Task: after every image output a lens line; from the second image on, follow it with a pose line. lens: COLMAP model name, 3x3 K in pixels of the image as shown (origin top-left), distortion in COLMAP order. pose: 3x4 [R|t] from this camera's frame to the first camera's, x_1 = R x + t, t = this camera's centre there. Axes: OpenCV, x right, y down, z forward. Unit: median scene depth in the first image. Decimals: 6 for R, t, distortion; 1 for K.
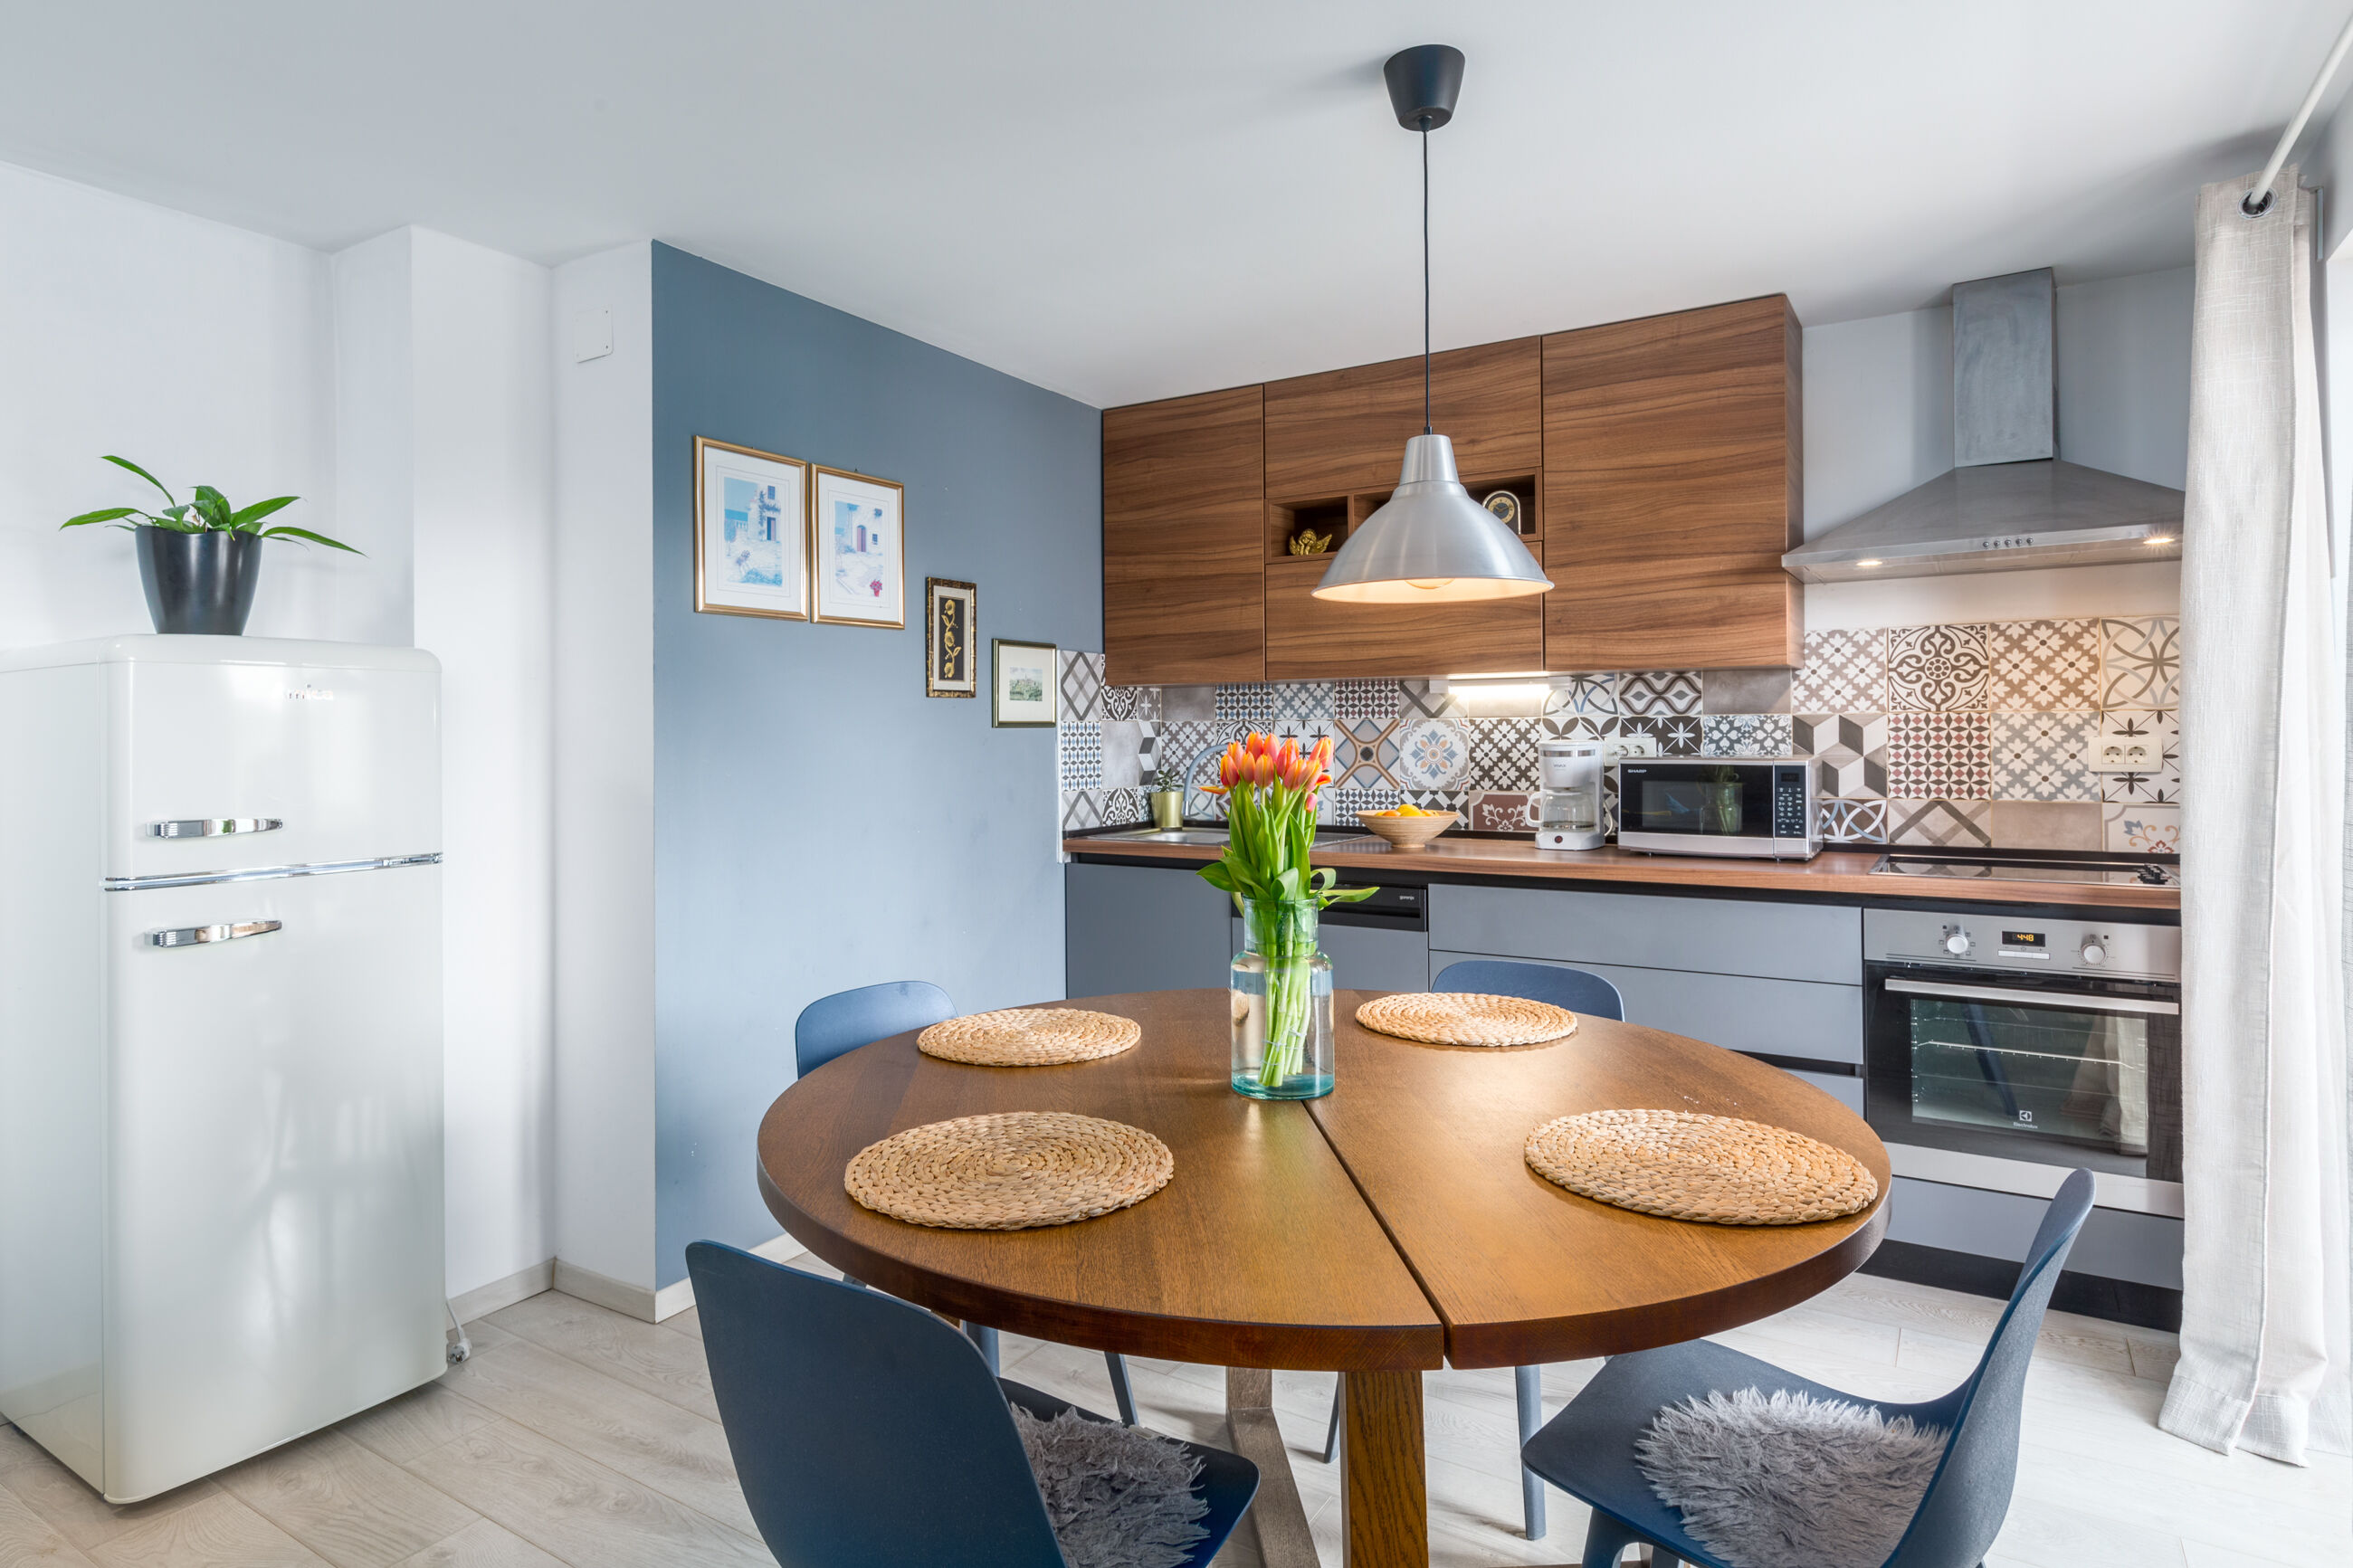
lens RADIAL K [[1278.9, 0, 1149.7], [0, 1278.9, 737.3], [0, 0, 1]] dist [-0.001991, -0.001750]
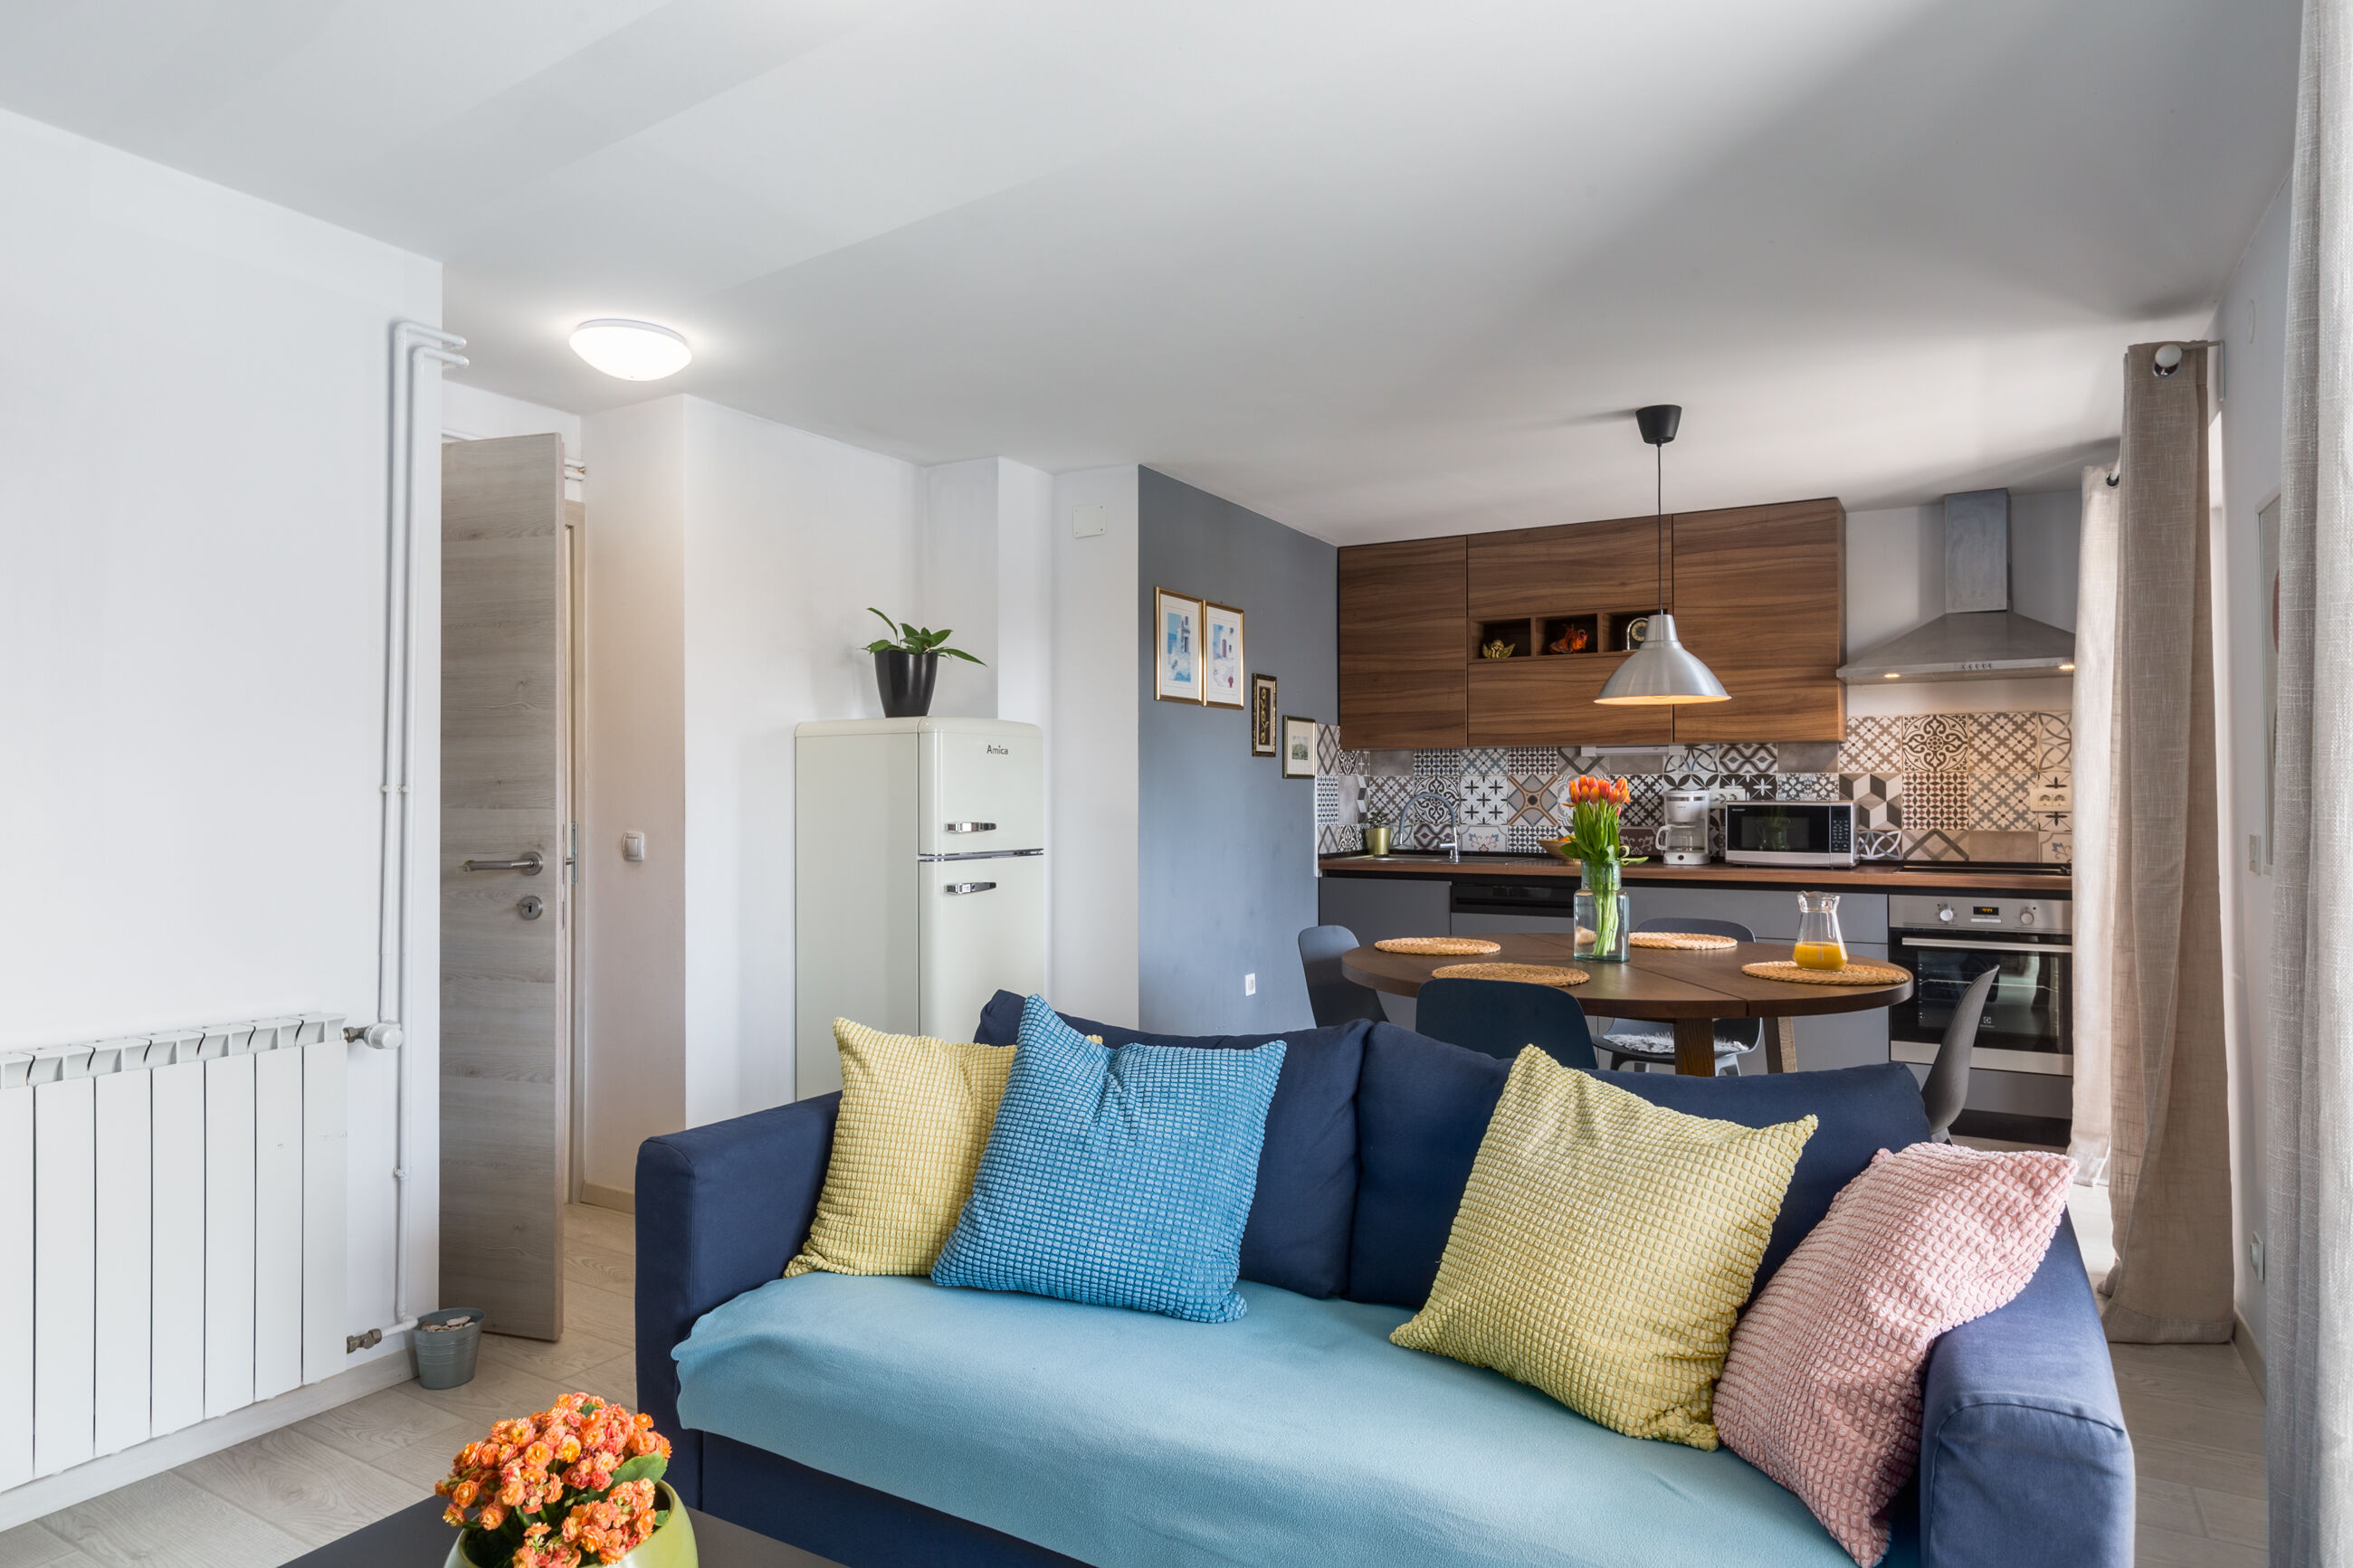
lens RADIAL K [[1333.7, 0, 1189.6], [0, 1333.7, 787.1], [0, 0, 1]] dist [-0.001199, -0.000683]
pose [[0.999136, 0.008030, 0.040786, -0.311841], [-0.007591, 0.999912, -0.010906, 0.020857], [-0.040870, 0.010587, 0.999108, -0.512616]]
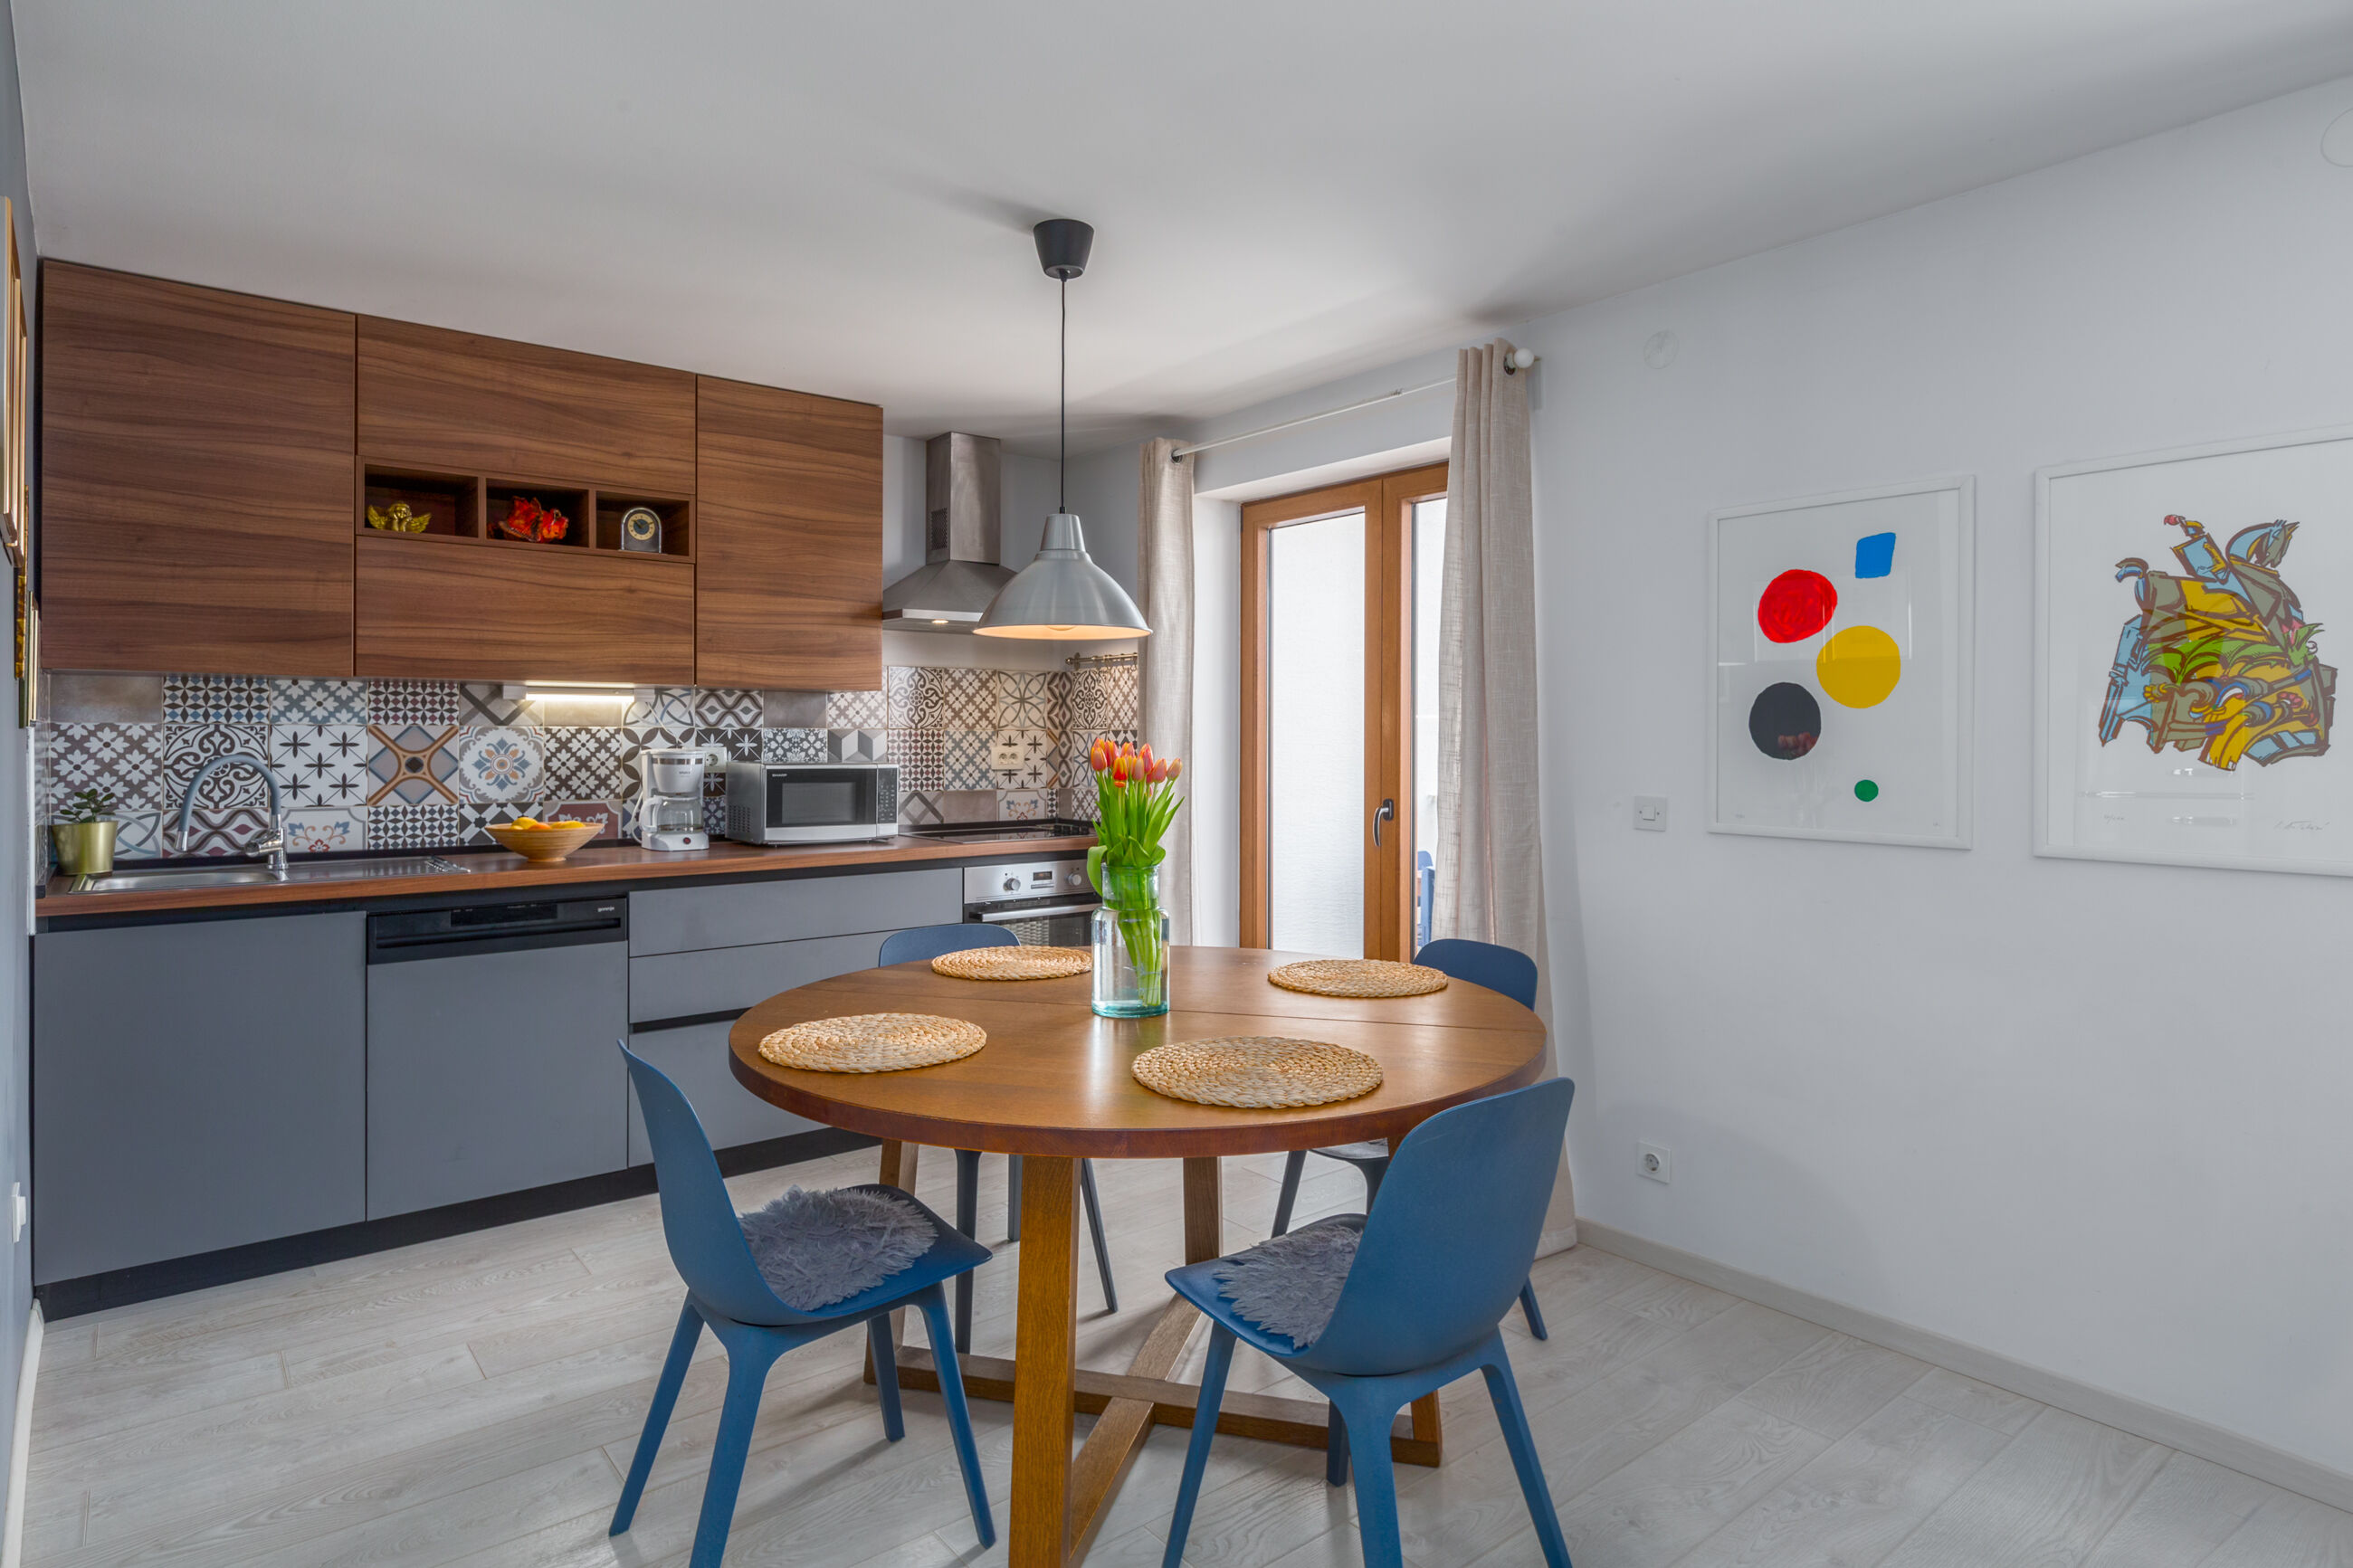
lens RADIAL K [[1278.9, 0, 1149.7], [0, 1278.9, 737.3], [0, 0, 1]] dist [-0.001991, -0.001750]
pose [[0.329731, 0.010804, 0.944013, -0.586770], [0.000504, 0.999932, -0.011620, 0.005359], [-0.944075, 0.004307, 0.329704, 0.283454]]
